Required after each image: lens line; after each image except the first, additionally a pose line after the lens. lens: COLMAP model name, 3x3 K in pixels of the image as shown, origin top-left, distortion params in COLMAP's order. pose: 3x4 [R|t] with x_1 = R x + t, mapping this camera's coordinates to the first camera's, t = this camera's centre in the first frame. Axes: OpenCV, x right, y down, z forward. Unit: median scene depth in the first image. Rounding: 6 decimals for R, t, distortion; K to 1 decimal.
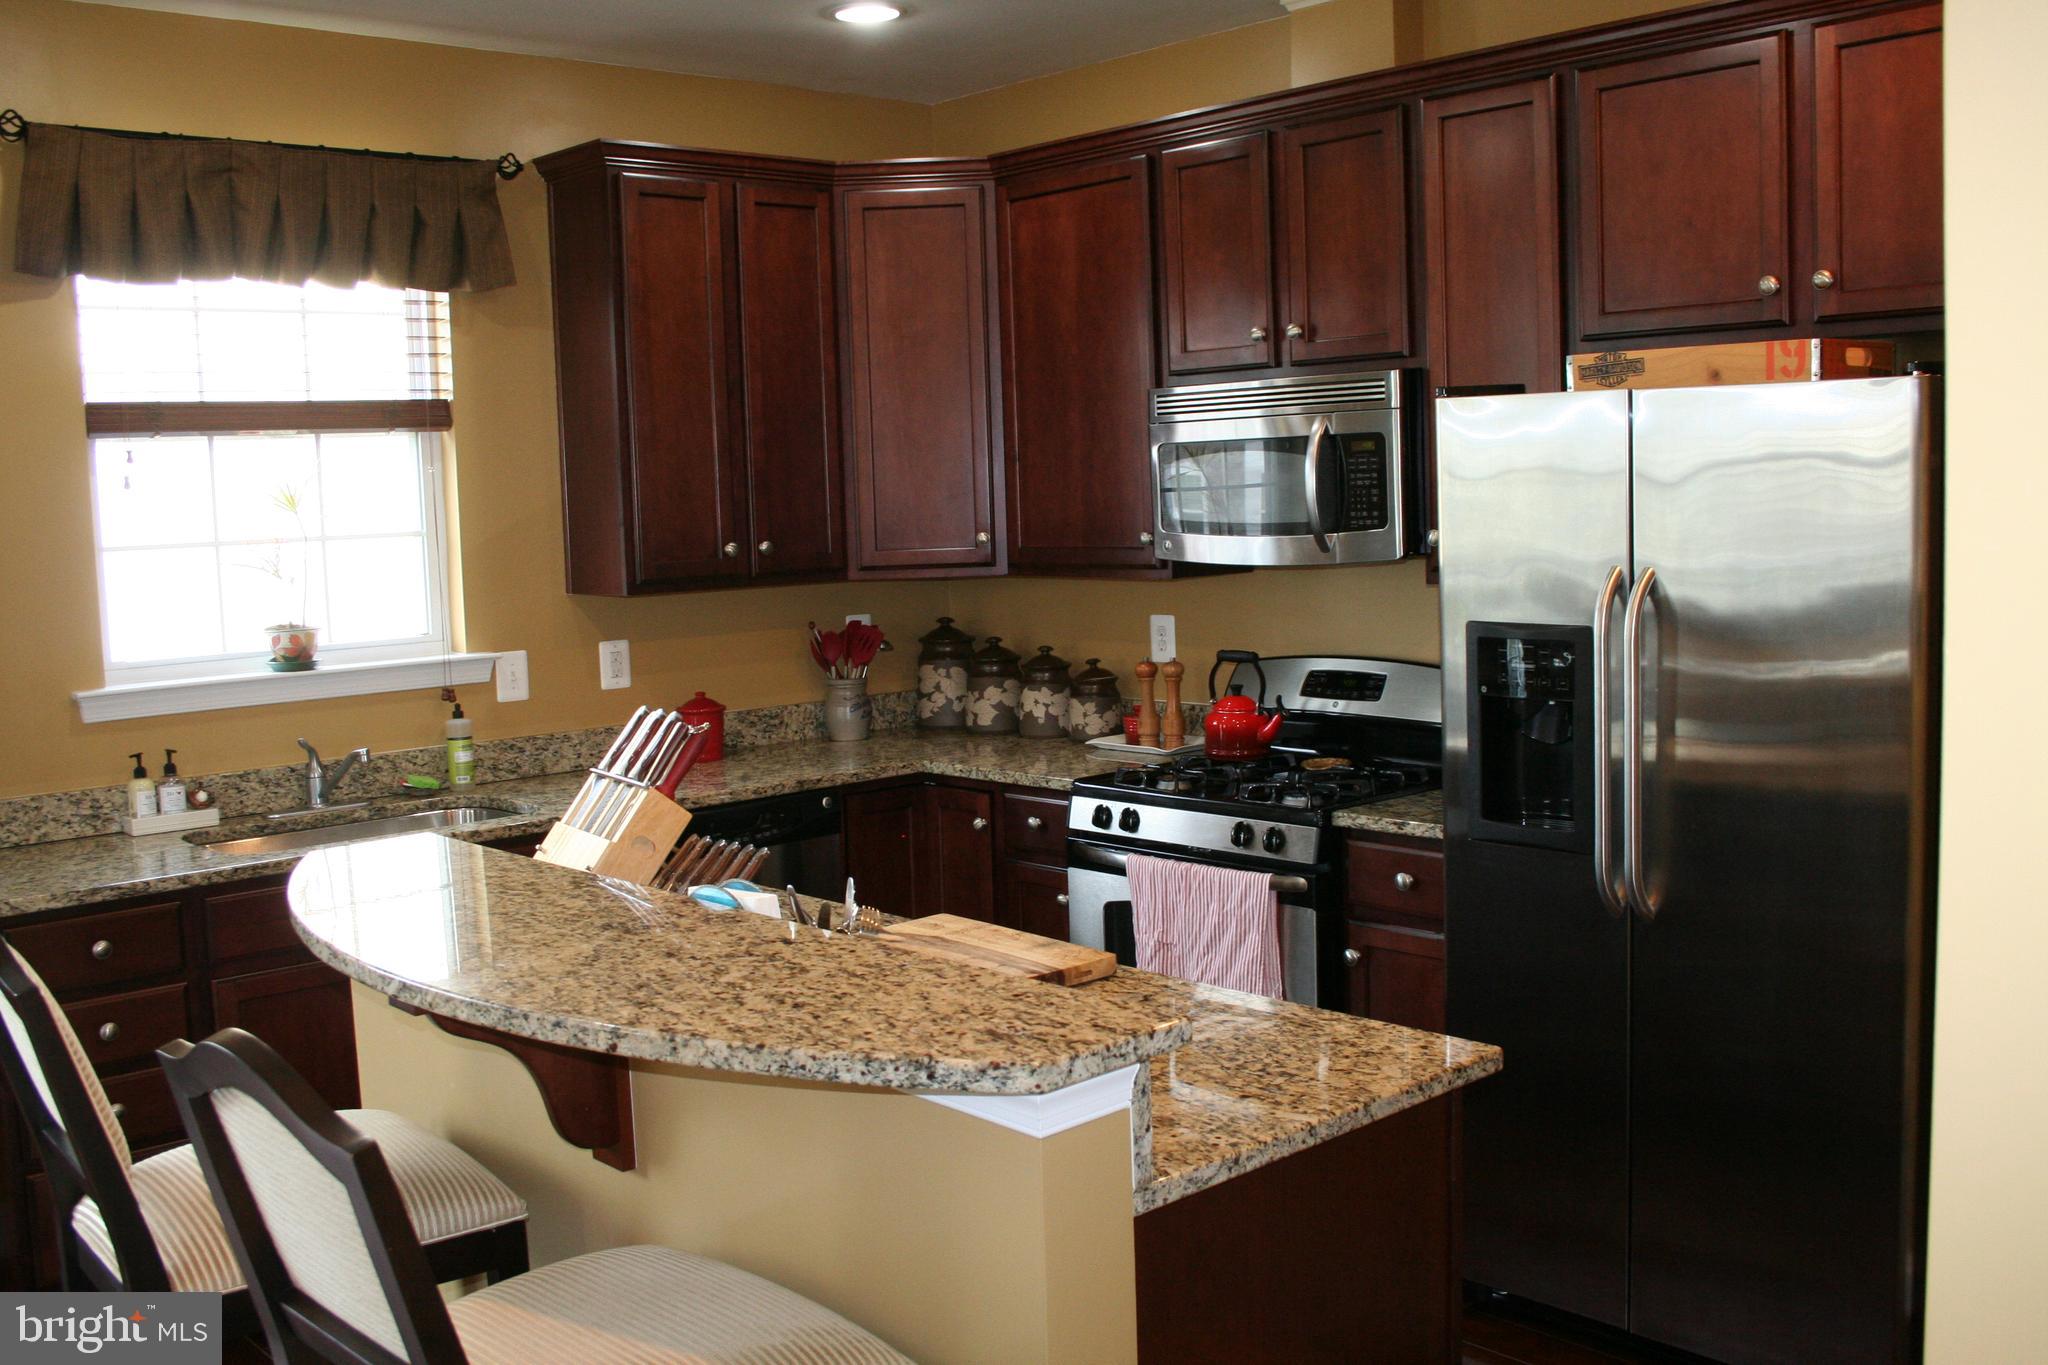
lens RADIAL K [[1974.1, 0, 1030.9], [0, 1974.1, 681.5], [0, 0, 1]] dist [-0.106653, 0.073907]
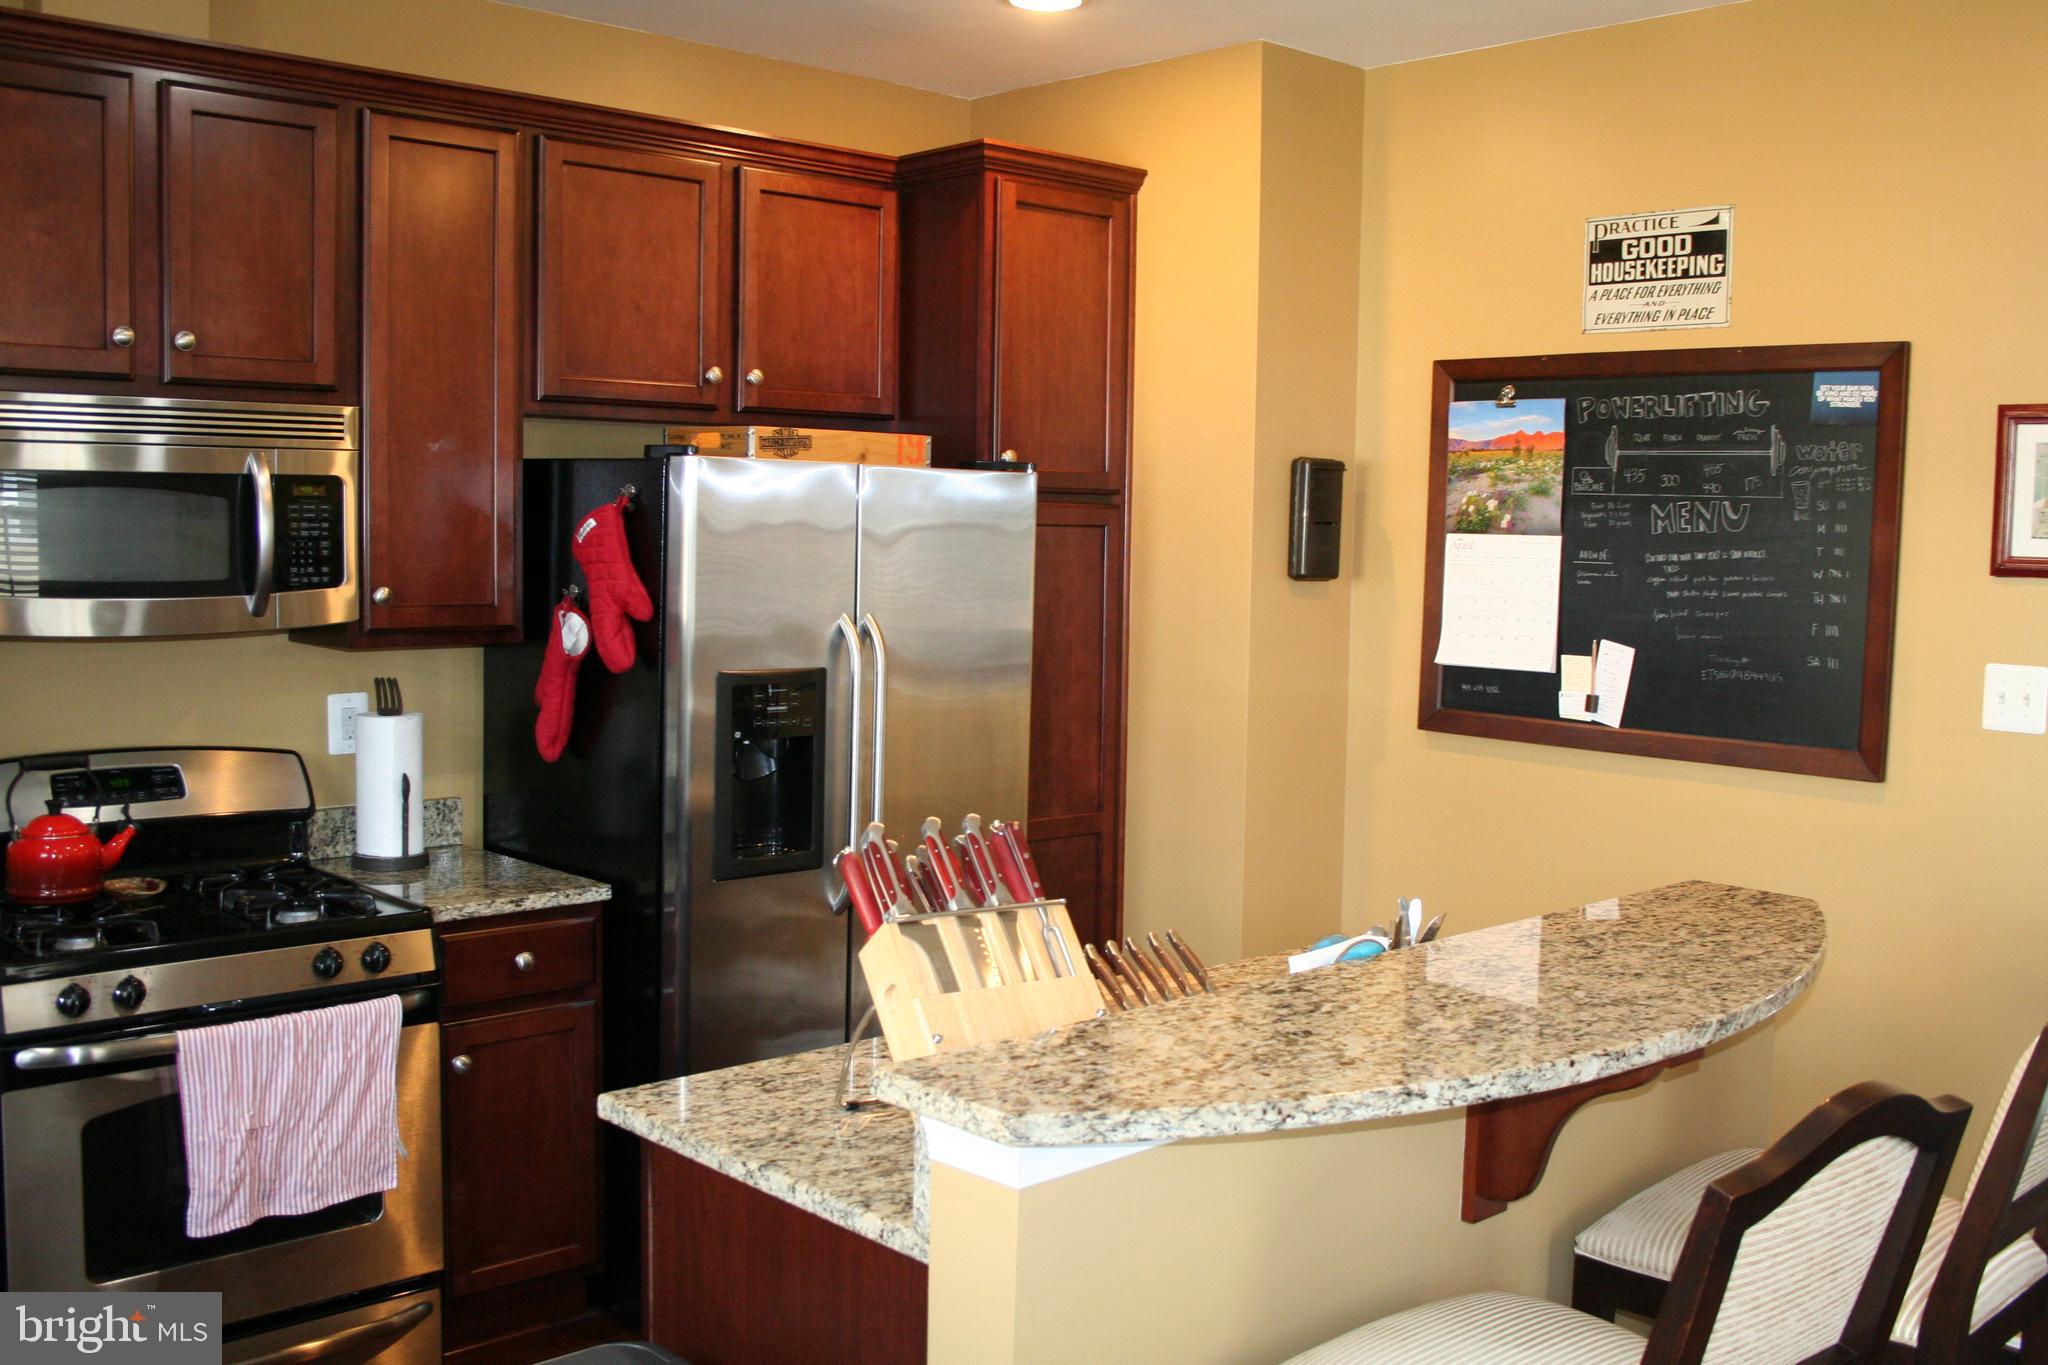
lens RADIAL K [[1974.1, 0, 1030.9], [0, 1974.1, 681.5], [0, 0, 1]] dist [-0.106653, 0.073907]
pose [[-0.008935, -0.047898, 0.998812, -0.638394], [0.084564, 0.995238, 0.048483, -0.048317], [-0.996378, 0.084897, -0.004842, 0.652629]]
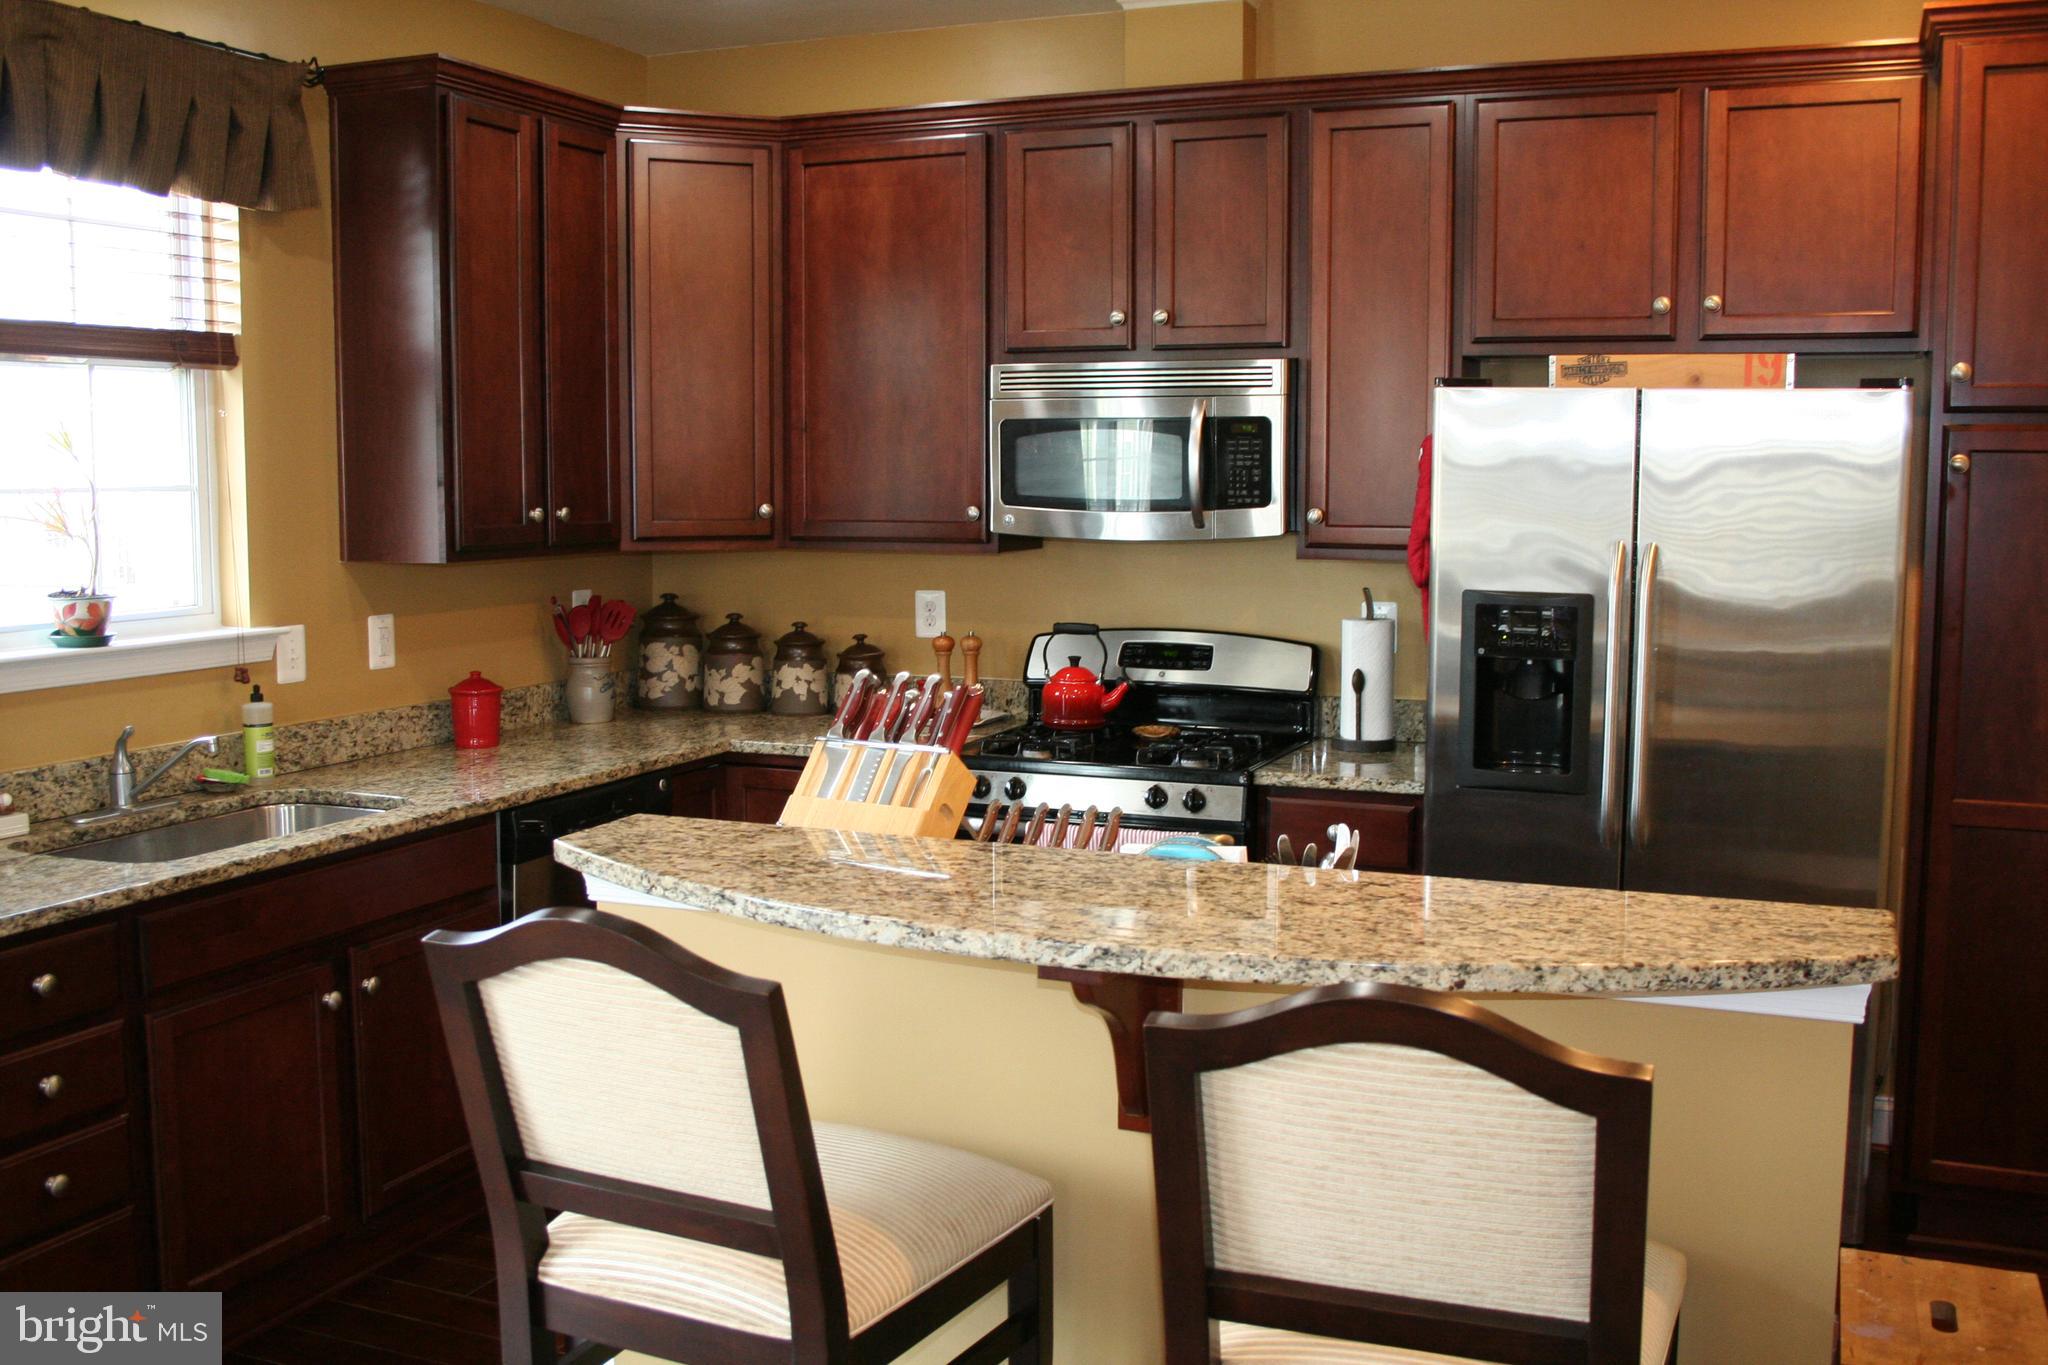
lens RADIAL K [[1974.1, 0, 1030.9], [0, 1974.1, 681.5], [0, 0, 1]] dist [-0.106653, 0.073907]
pose [[0.905491, -0.011796, 0.424201, -0.364319], [0.011123, 0.999930, 0.004063, 0.010629], [-0.424219, 0.001039, 0.905559, 0.078008]]
